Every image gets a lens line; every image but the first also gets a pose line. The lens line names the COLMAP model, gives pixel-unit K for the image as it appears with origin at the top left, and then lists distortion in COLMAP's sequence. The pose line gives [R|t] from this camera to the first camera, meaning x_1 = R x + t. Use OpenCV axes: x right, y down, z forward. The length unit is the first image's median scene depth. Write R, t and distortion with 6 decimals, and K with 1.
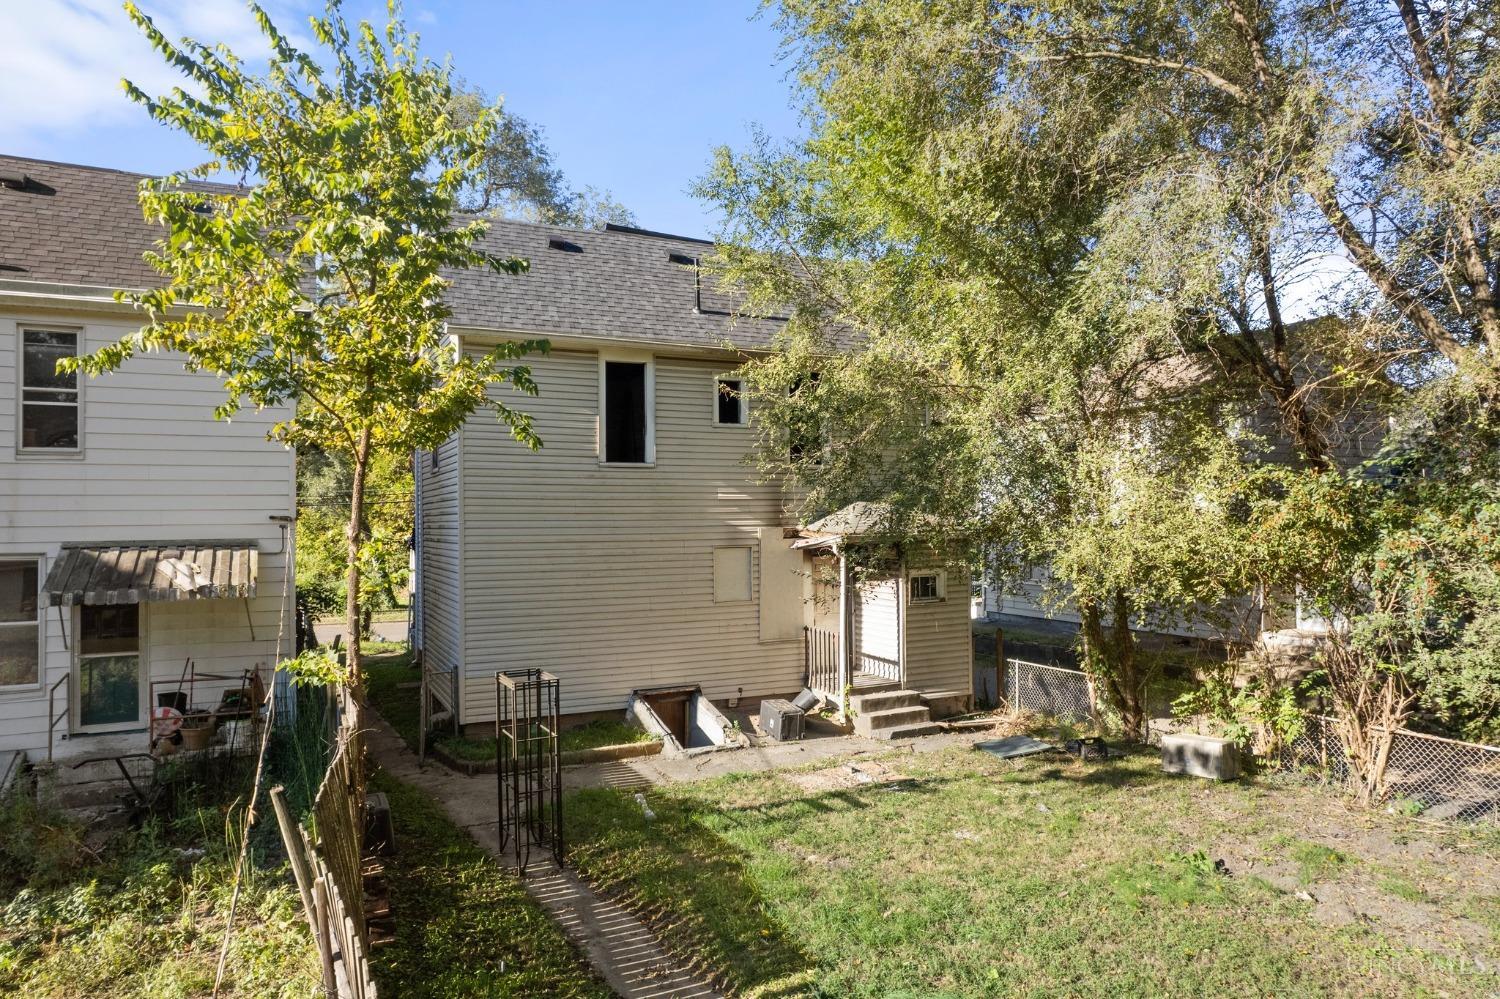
lens RADIAL K [[957.5, 0, 751.2], [0, 957.5, 504.7], [0, 0, 1]] dist [-0.023785, 0.019606]
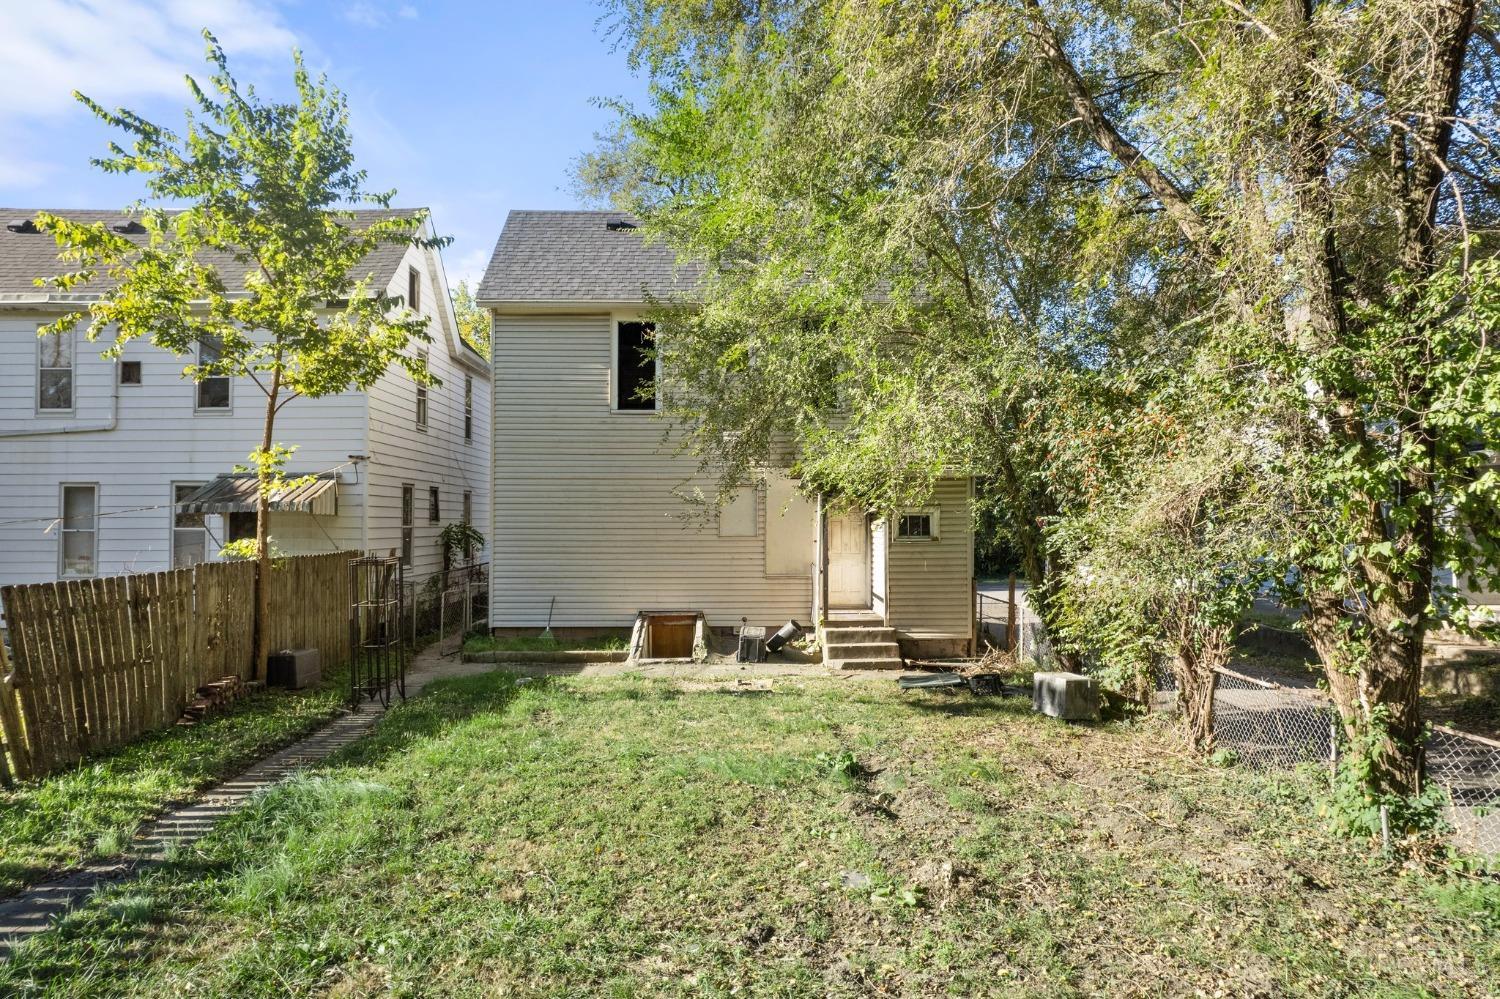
lens RADIAL K [[957.5, 0, 791.2], [0, 957.5, 516.5], [0, 0, 1]] dist [-0.023785, 0.019606]
pose [[0.900450, 0.003302, -0.434947, 0.533221], [0.000897, 0.999955, 0.009448, 0.072478], [0.434959, -0.008898, 0.900406, 0.060215]]
